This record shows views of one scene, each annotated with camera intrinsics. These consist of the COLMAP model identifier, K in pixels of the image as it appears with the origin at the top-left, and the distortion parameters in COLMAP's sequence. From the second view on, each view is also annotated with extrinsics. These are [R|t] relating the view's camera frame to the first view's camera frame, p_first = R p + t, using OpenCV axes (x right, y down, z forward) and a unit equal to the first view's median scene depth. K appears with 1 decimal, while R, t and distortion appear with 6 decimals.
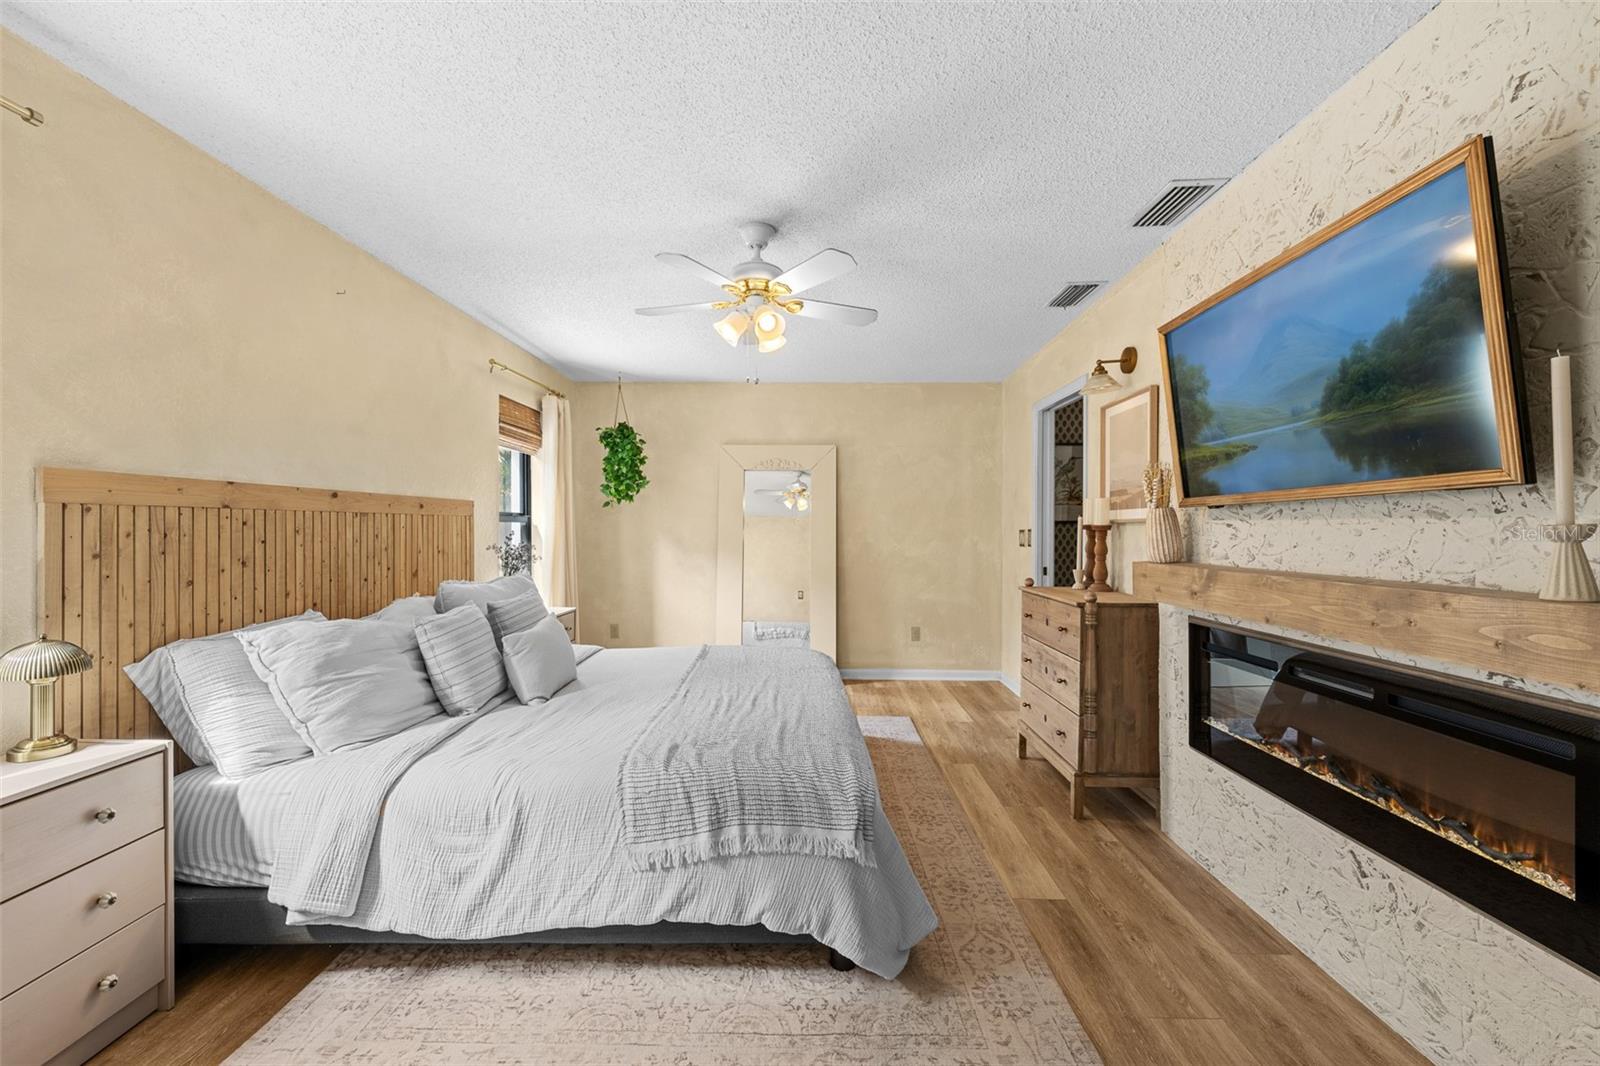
lens RADIAL K [[640.2, 0, 786.1], [0, 640.2, 536.1], [0, 0, 1]] dist [0.000334, 0.000098]
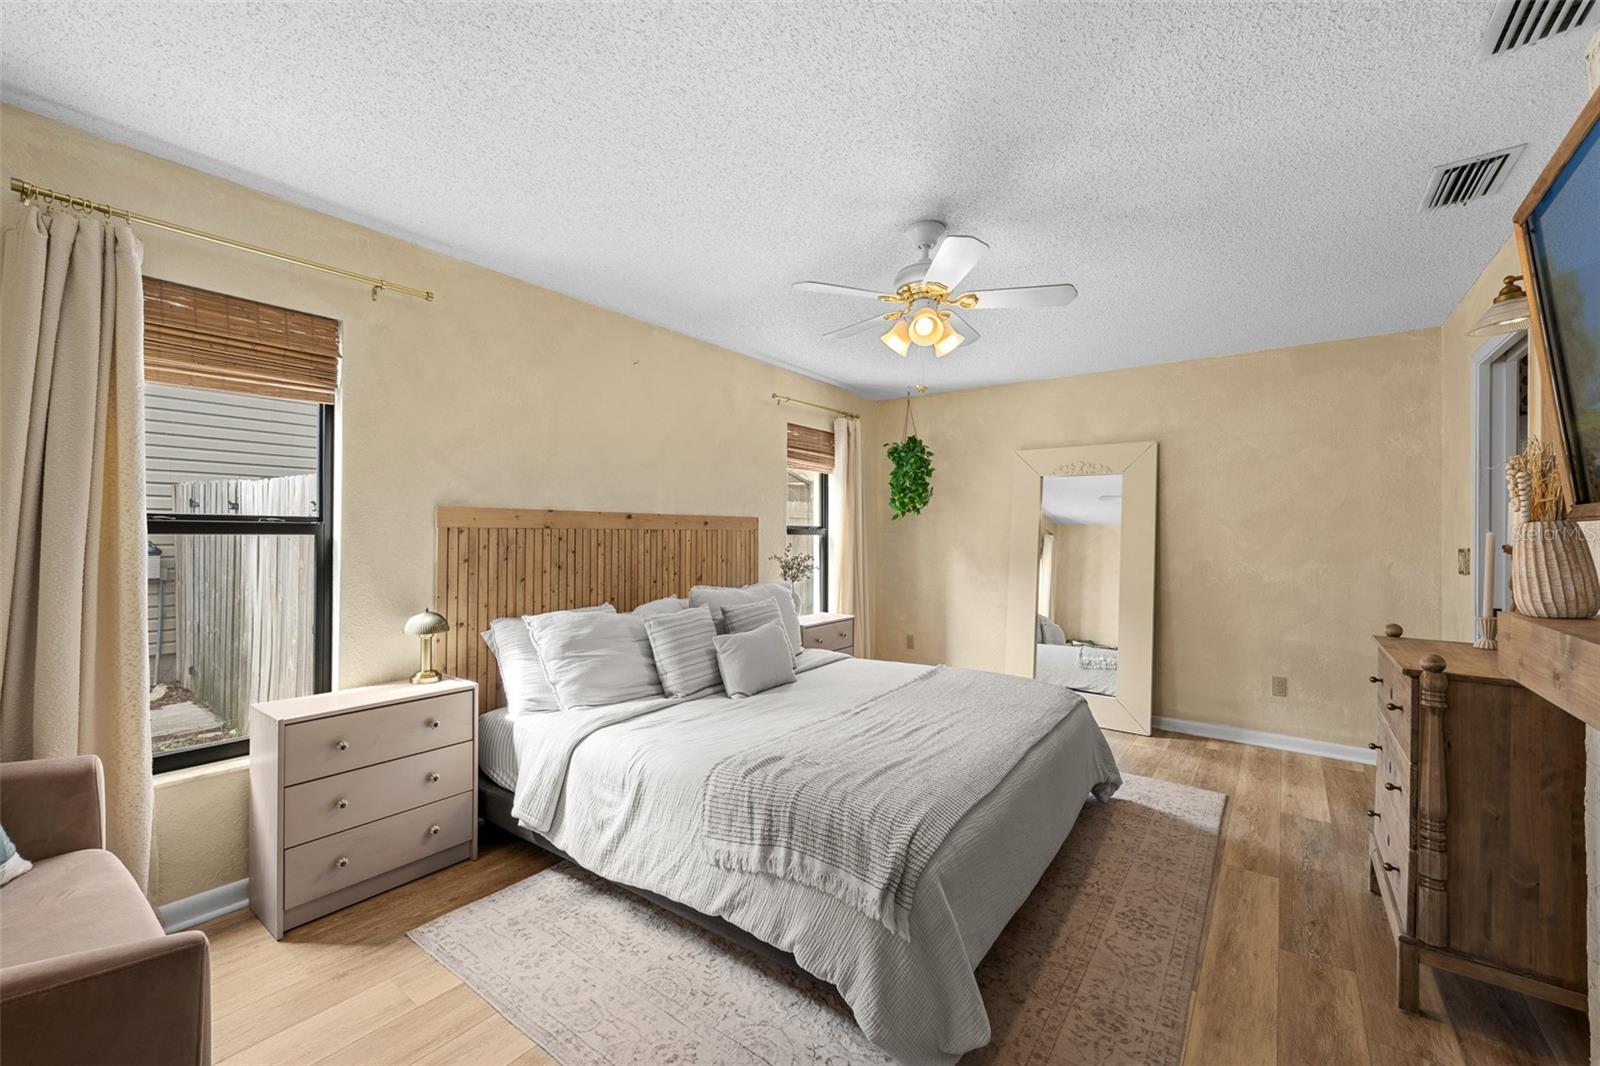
lens RADIAL K [[640.2, 0, 792.4], [0, 640.2, 537.9], [0, 0, 1]] dist [0.000334, 0.000098]
pose [[0.812066, 0.005910, -0.583536, 0.355423], [-0.011302, 0.999920, -0.005601, -0.017796], [0.583457, 0.011143, 0.812068, 0.132275]]
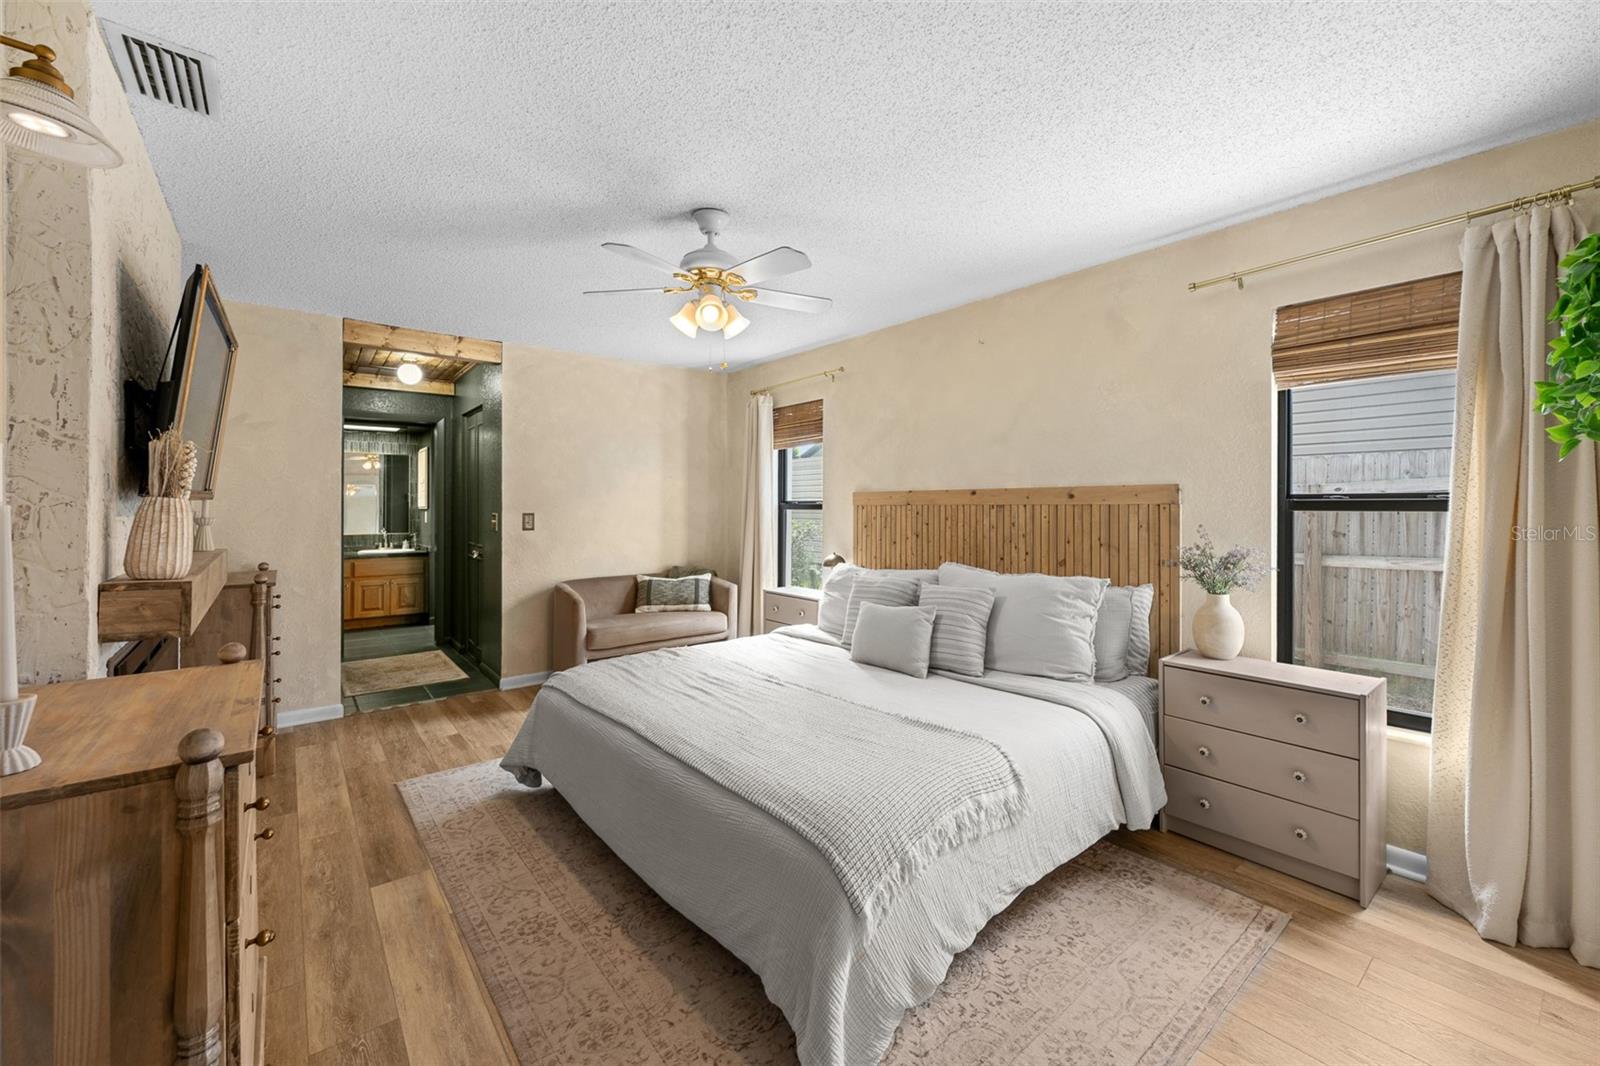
lens RADIAL K [[640.2, 0, 799.6], [0, 640.2, 505.4], [0, 0, 1]] dist [0.000334, 0.000098]
pose [[-0.753847, -0.004432, -0.657035, 0.507482], [-0.011058, 0.999921, 0.005942, -0.043170], [0.656957, 0.011745, -0.753837, 1.885078]]
